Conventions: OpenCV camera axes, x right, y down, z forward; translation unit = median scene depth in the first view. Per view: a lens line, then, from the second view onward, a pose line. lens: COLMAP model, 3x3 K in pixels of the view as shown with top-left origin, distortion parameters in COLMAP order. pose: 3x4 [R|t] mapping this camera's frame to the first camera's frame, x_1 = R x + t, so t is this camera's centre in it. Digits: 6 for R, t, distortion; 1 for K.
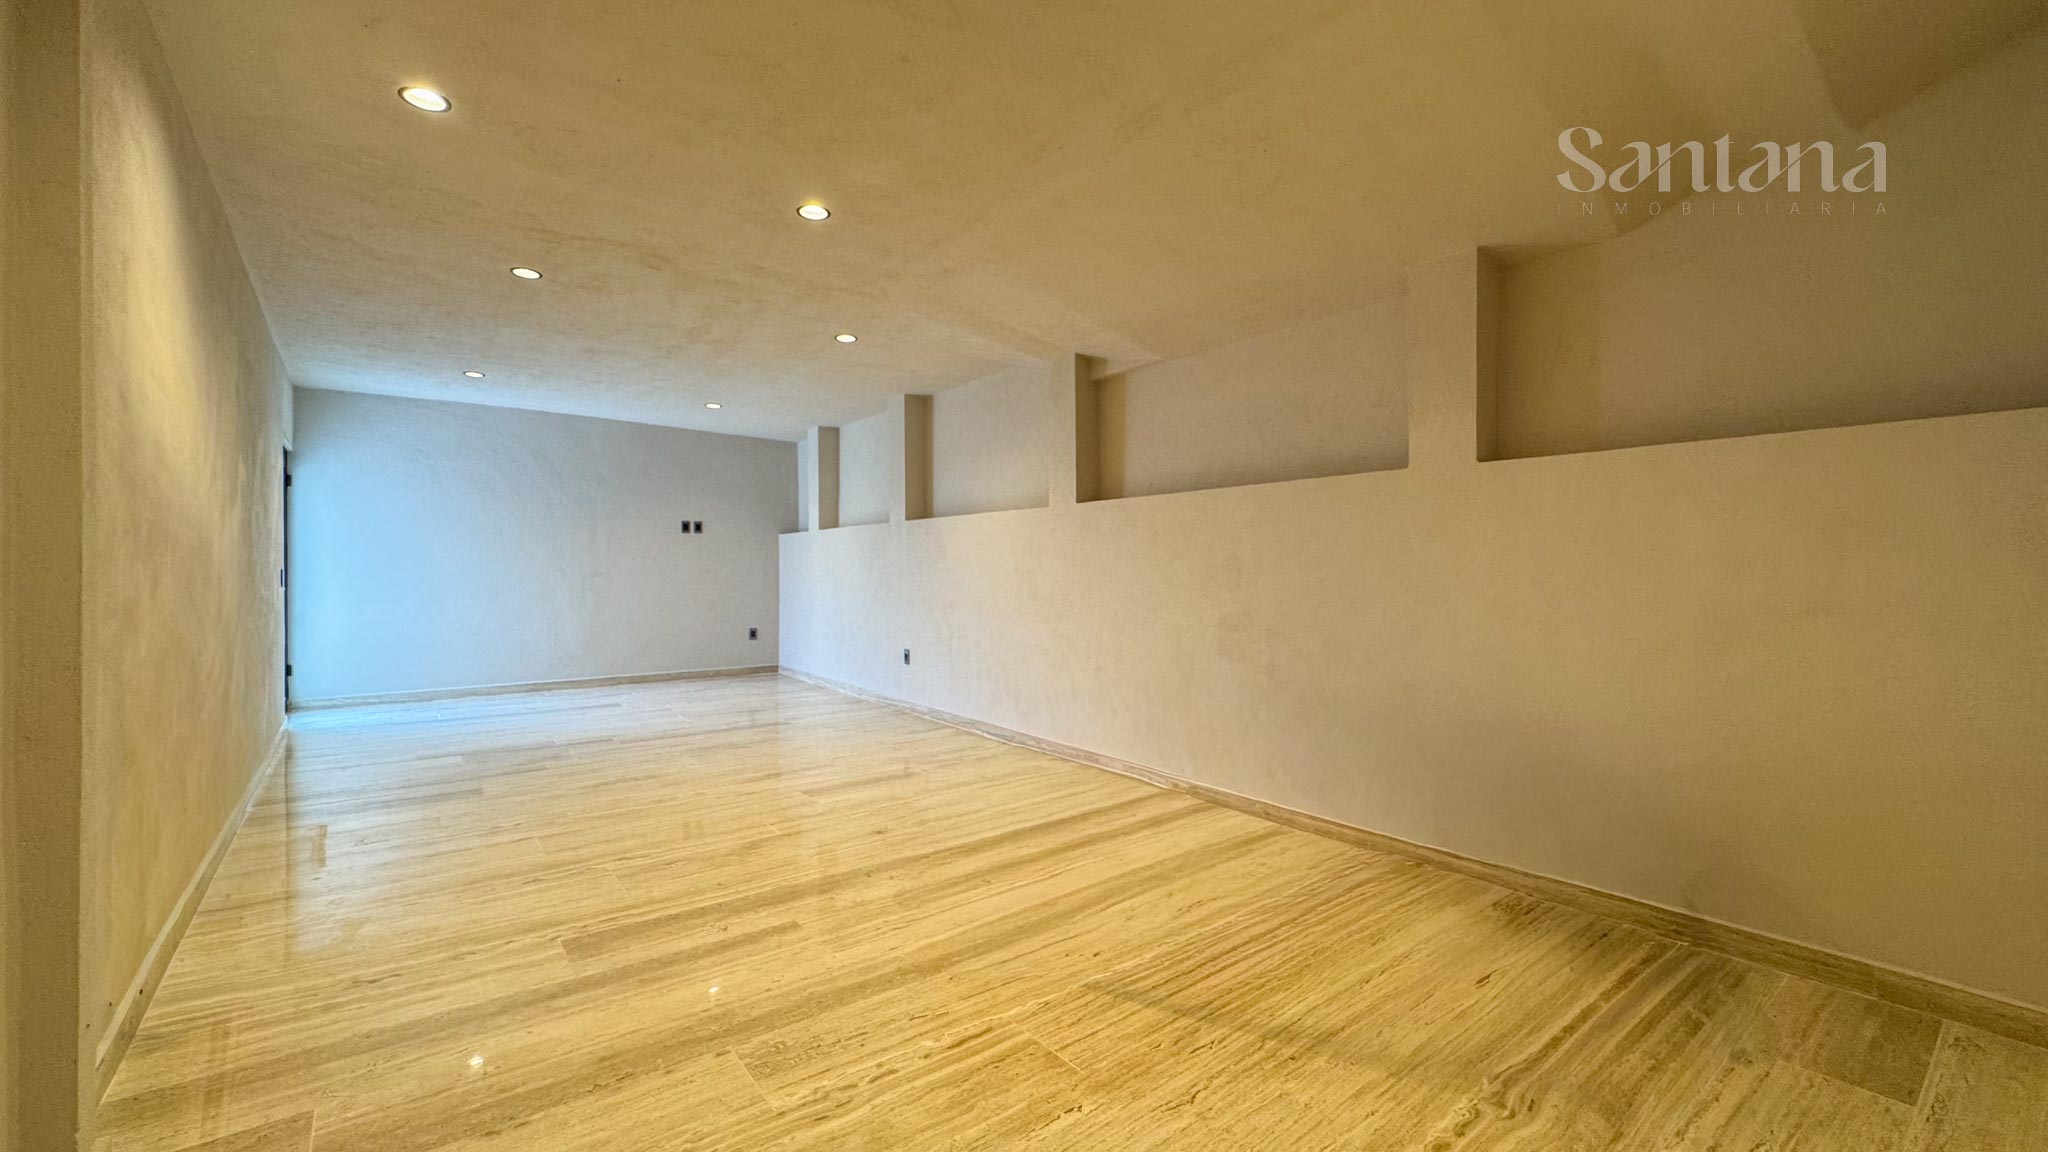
lens RADIAL K [[817.9, 0, 1029.8], [0, 817.9, 567.0], [0, 0, 1]] dist [-0.005502, 0.000713]
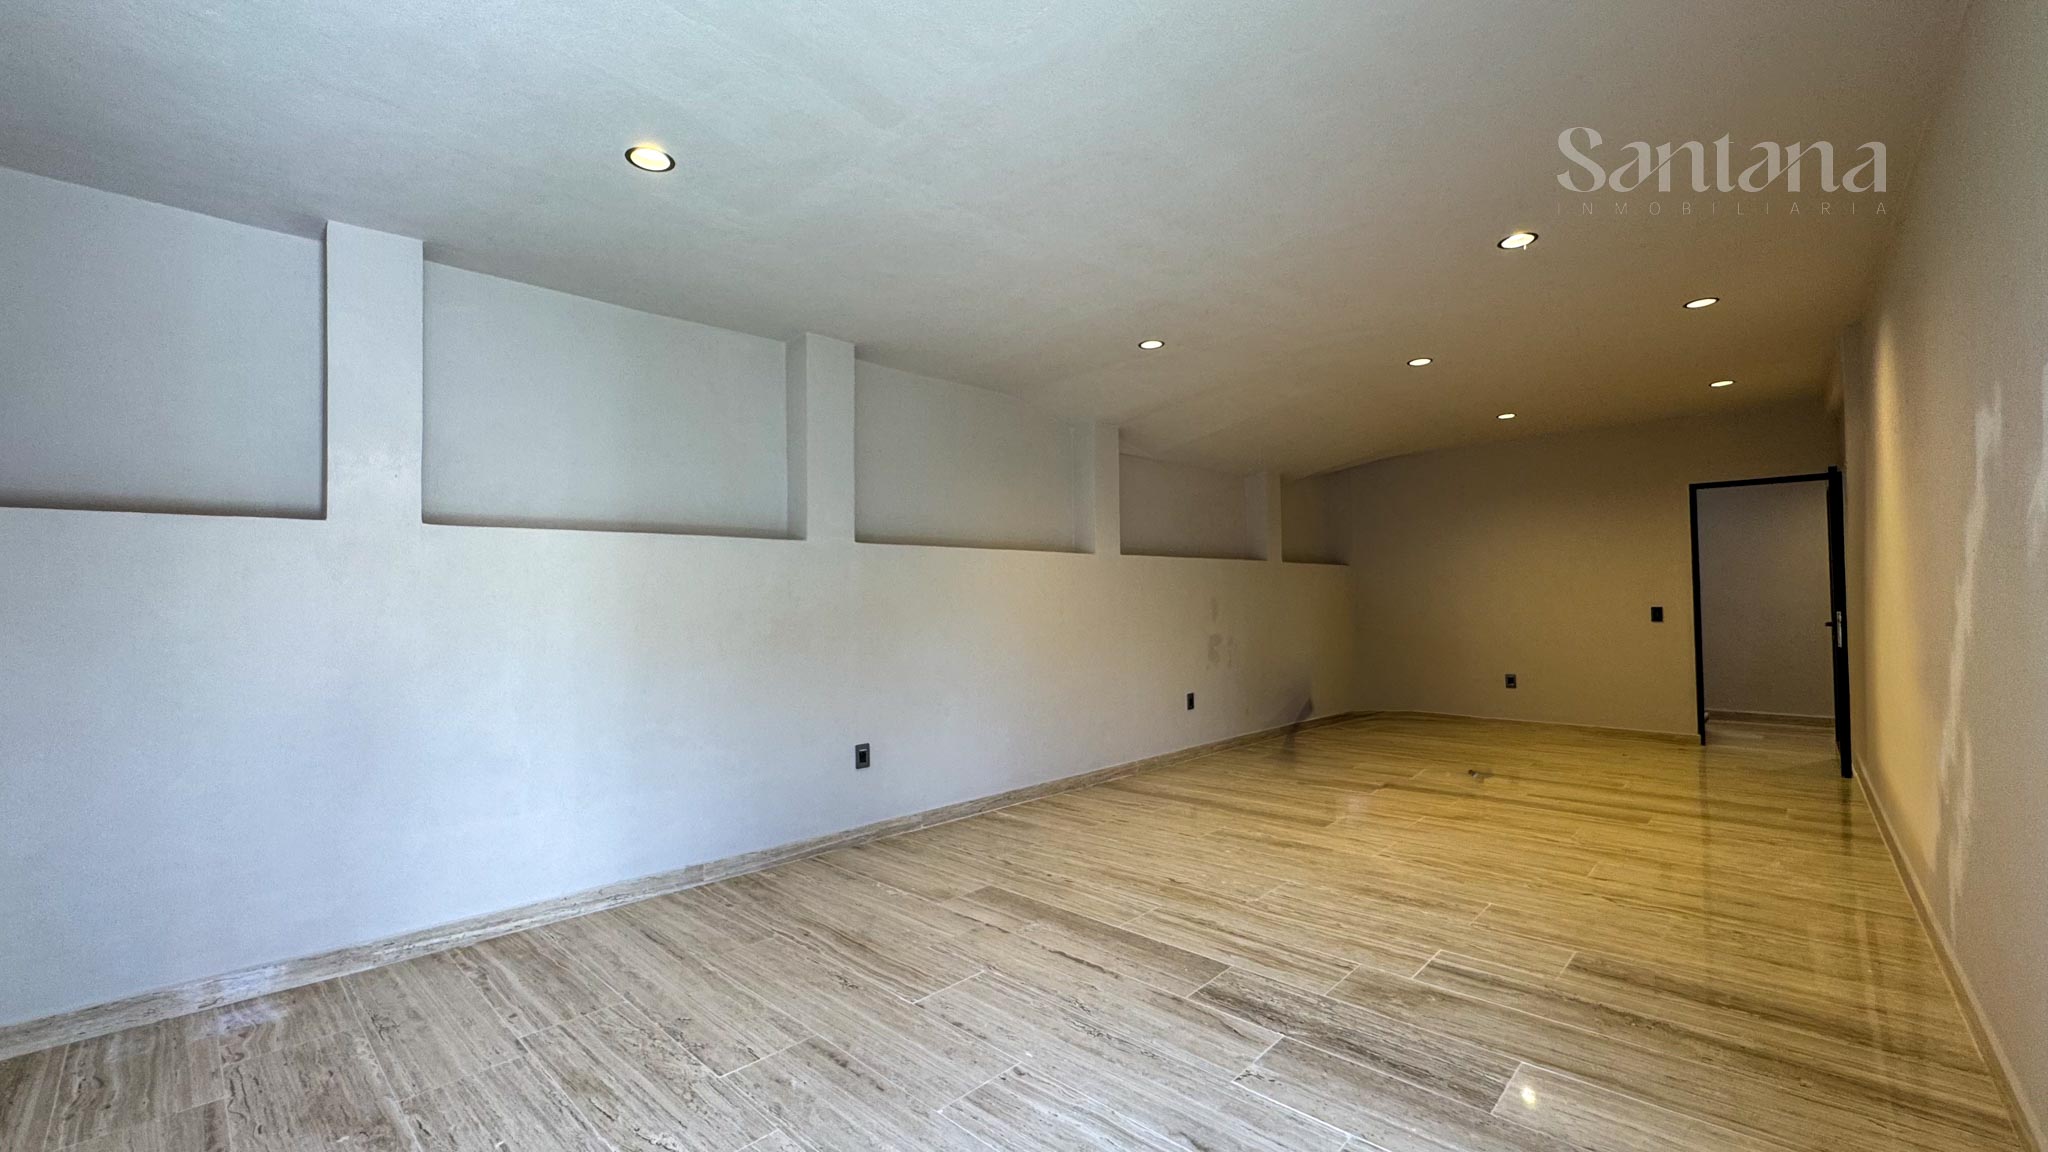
lens RADIAL K [[817.9, 0, 1031.5], [0, 817.9, 592.7], [0, 0, 1]] dist [-0.005502, 0.000713]
pose [[-0.140396, 0.027920, 0.989702, -1.319751], [0.010818, 0.999586, -0.026664, 0.004617], [-0.990036, 0.006963, -0.140640, 1.588440]]
